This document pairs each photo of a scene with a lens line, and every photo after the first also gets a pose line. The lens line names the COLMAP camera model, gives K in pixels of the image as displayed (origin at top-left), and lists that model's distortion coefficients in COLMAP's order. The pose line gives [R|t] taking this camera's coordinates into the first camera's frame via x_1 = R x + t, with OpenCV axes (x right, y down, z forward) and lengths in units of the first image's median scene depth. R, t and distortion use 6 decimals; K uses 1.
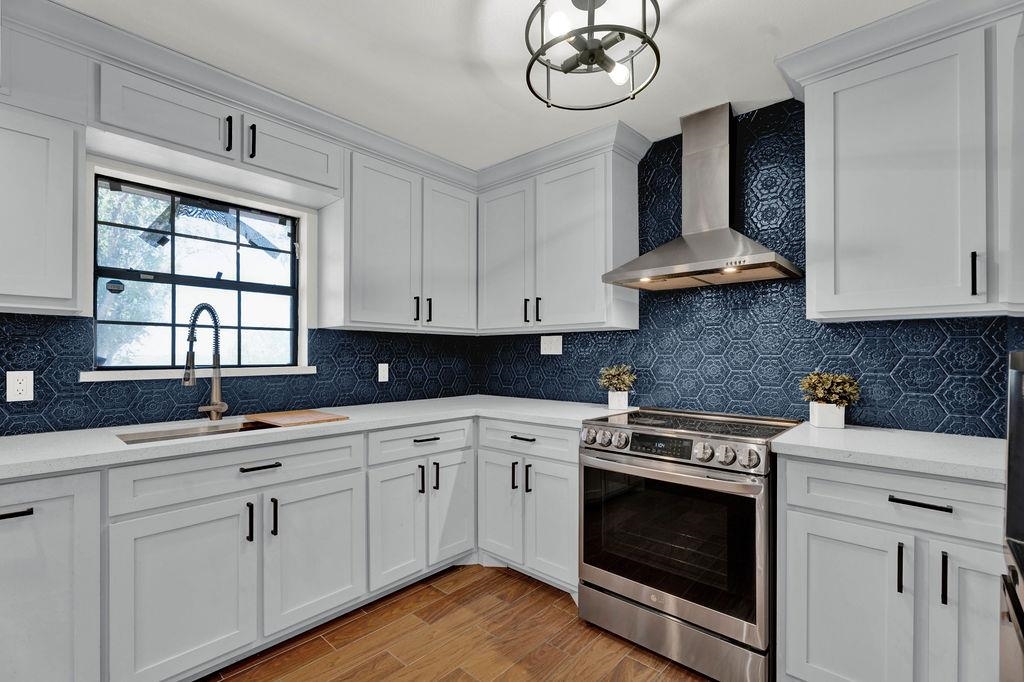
lens RADIAL K [[457.0, 0, 505.1], [0, 457.0, 352.1], [0, 0, 1]] dist [0.001339, 0.000070]
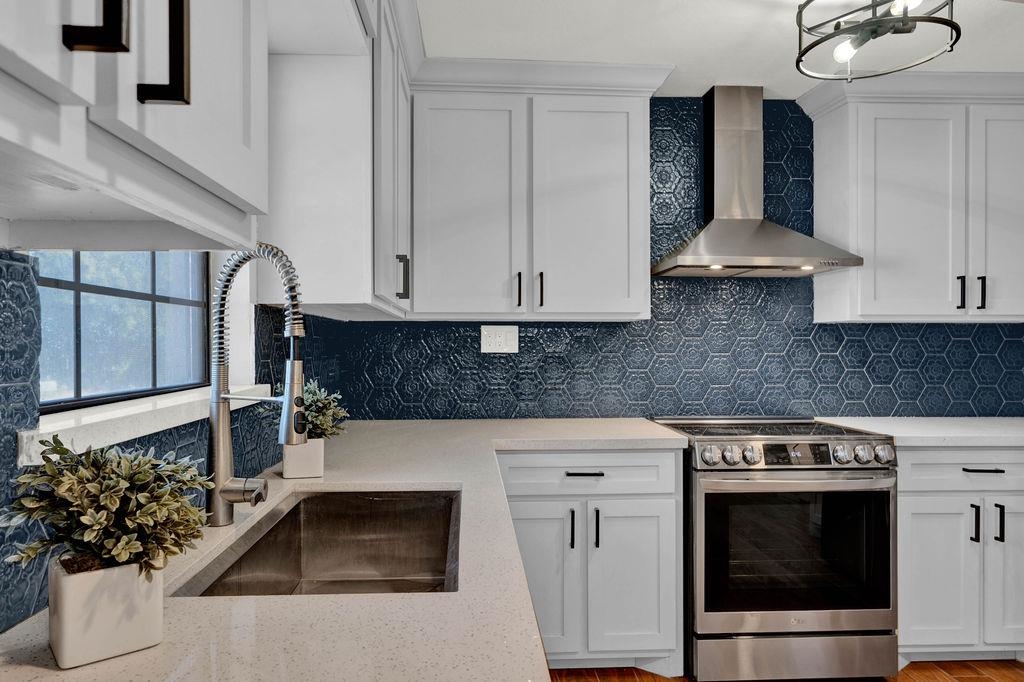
lens RADIAL K [[683.9, 0, 512.0], [0, 683.9, 341.0], [0, 0, 1]] dist [0.003366, 0.006993]
pose [[0.696037, 0.002155, 0.718003, -0.799718], [-0.005184, 0.999985, 0.002025, -0.018327], [-0.717987, -0.005132, 0.696037, 0.343923]]
